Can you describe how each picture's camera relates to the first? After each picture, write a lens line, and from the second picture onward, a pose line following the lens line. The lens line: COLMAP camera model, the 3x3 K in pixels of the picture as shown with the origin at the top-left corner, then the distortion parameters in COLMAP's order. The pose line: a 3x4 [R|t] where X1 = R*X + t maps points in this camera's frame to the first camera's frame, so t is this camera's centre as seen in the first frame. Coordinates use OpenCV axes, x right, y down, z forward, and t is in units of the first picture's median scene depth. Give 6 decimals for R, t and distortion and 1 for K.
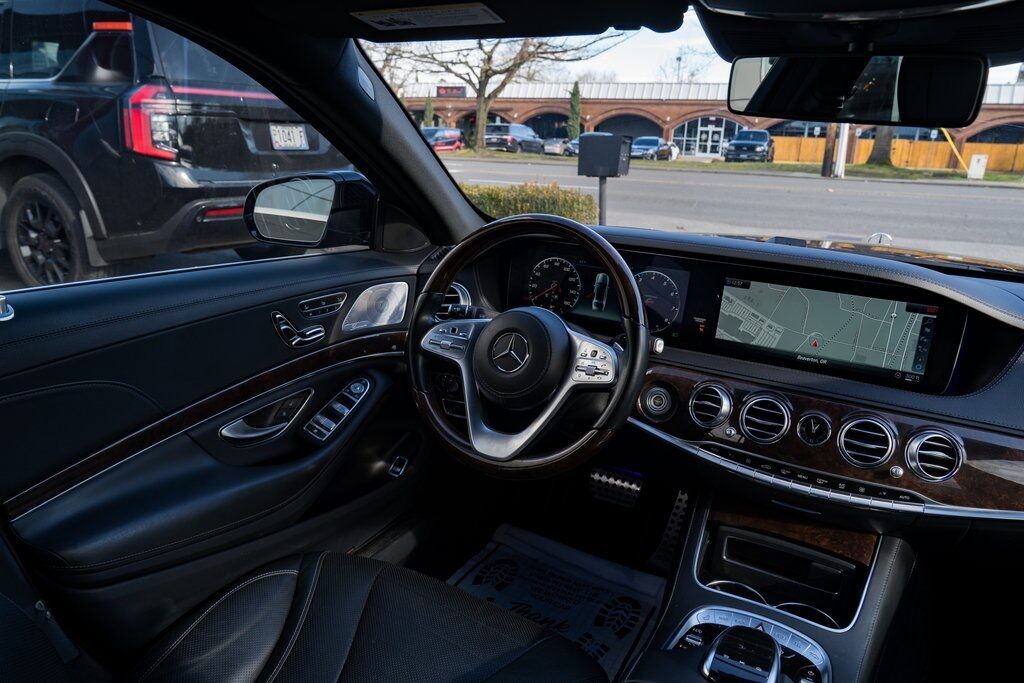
lens RADIAL K [[695.4, 0, 514.2], [0, 695.4, 356.6], [0, 0, 1]] dist [-0.022220, 0.018001]
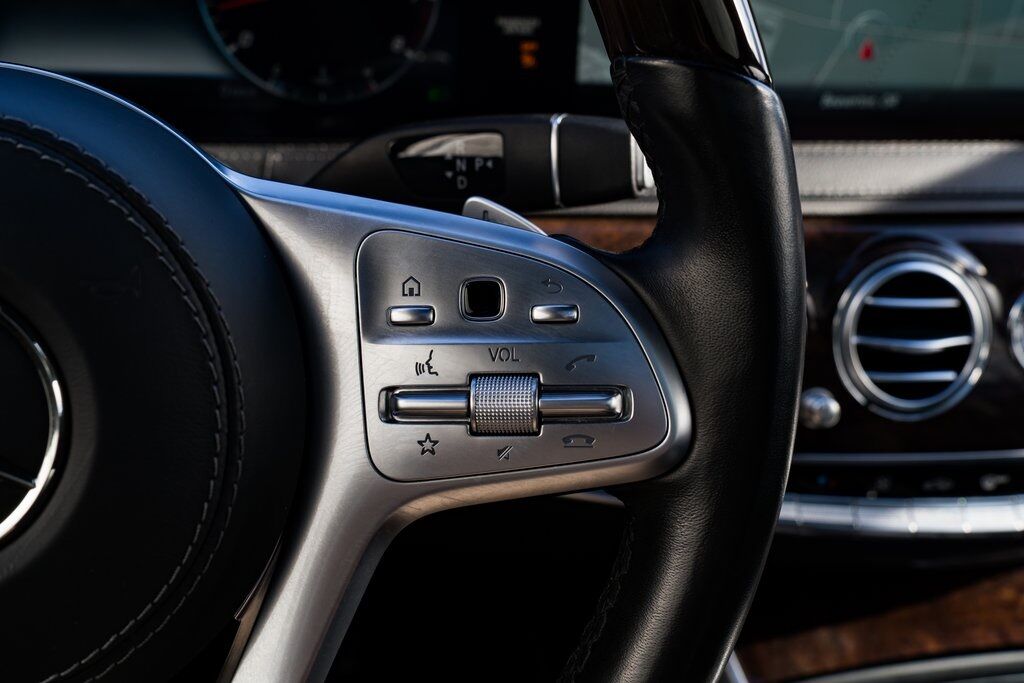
lens RADIAL K [[1024.0, 0, 520.4], [0, 1024.0, 332.4], [0, 0, 1]] dist [0.022422, 0.000000]
pose [[0.738058, -0.307872, 0.600405, -0.018382], [0.164240, 0.945043, 0.282700, -0.050731], [-0.654444, -0.110039, 0.748061, 0.651042]]
